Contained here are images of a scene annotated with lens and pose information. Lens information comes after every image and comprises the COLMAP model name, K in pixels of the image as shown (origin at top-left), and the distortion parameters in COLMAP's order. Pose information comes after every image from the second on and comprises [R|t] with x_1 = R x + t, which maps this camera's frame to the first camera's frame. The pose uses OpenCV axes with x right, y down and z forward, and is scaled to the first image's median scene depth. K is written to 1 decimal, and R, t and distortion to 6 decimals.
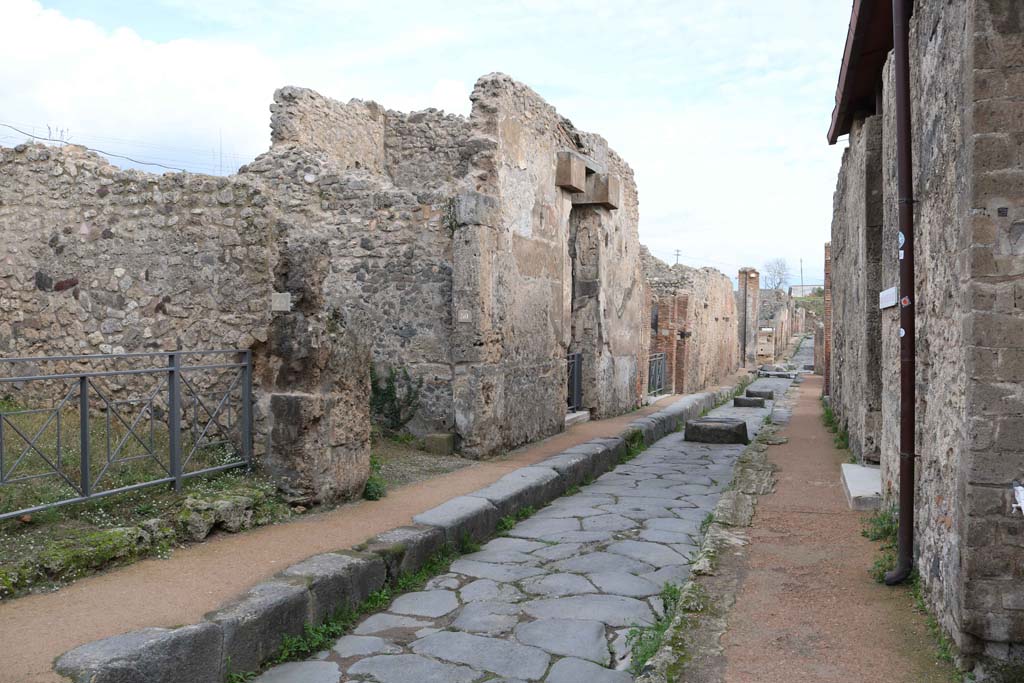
lens RADIAL K [[845.5, 0, 512.0], [0, 845.5, 341.5], [0, 0, 1]] dist [-0.160208, 0.132447]
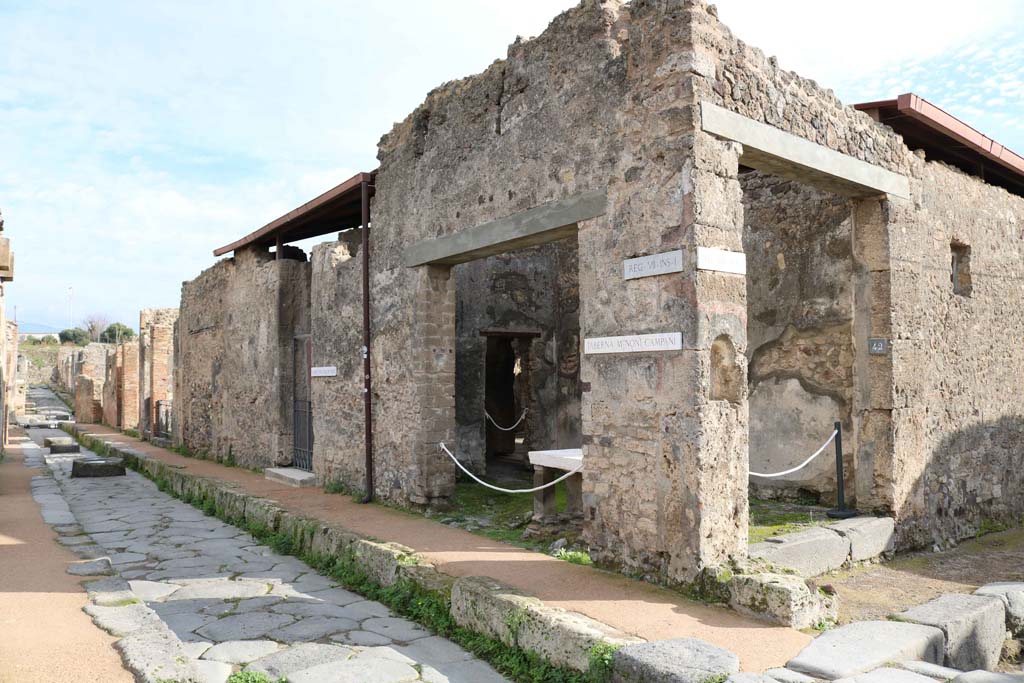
lens RADIAL K [[845.5, 0, 512.0], [0, 845.5, 341.5], [0, 0, 1]] dist [-0.160208, 0.132447]
pose [[0.616186, 0.024460, 0.787221, -0.723169], [0.022242, 0.998579, -0.048437, -0.015771], [-0.787287, 0.047356, 0.614766, -0.492436]]
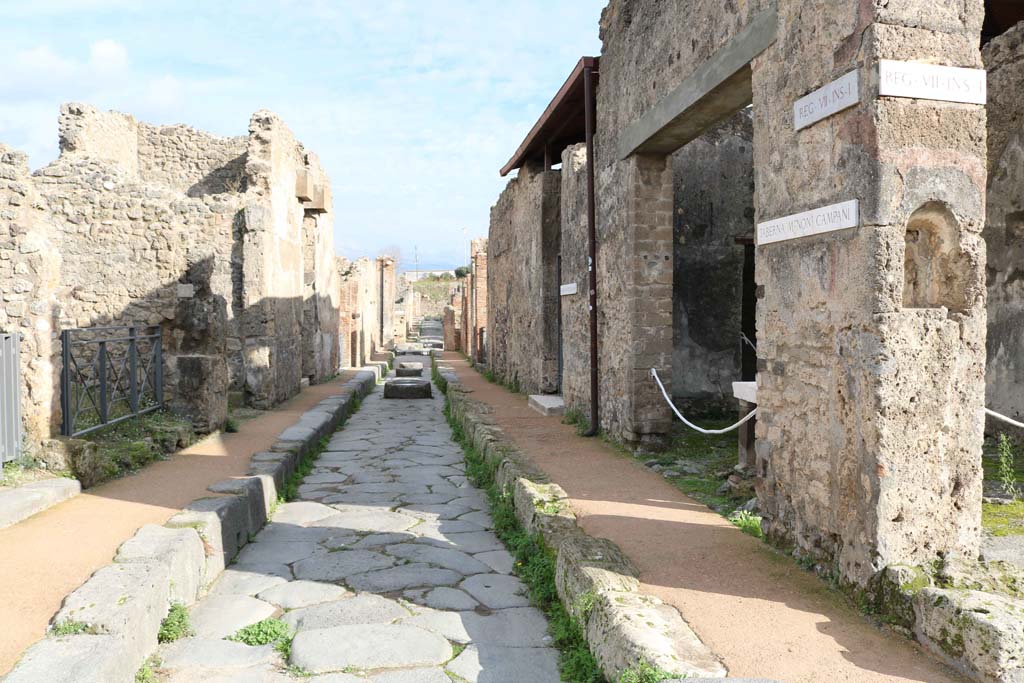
lens RADIAL K [[845.5, 0, 512.0], [0, 845.5, 341.5], [0, 0, 1]] dist [-0.160208, 0.132447]
pose [[0.897640, -0.021864, 0.440187, -0.386254], [0.013535, 0.999665, 0.022052, 0.014754], [-0.440522, -0.013837, 0.897635, -0.485641]]
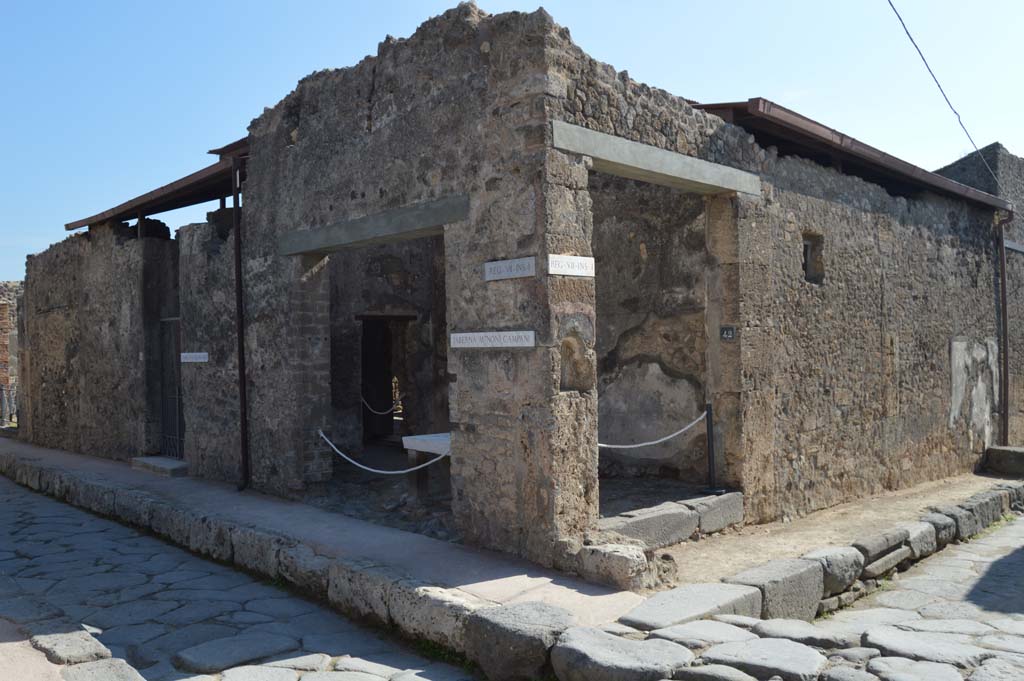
lens RADIAL K [[929.3, 0, 512.0], [0, 929.3, 340.5], [0, 0, 1]] dist [-0.068874, 0.010470]
pose [[0.514065, -0.012925, 0.857654, -0.860239], [0.035520, 0.999350, -0.006230, -0.045924], [-0.857015, 0.033667, 0.514190, -0.621502]]
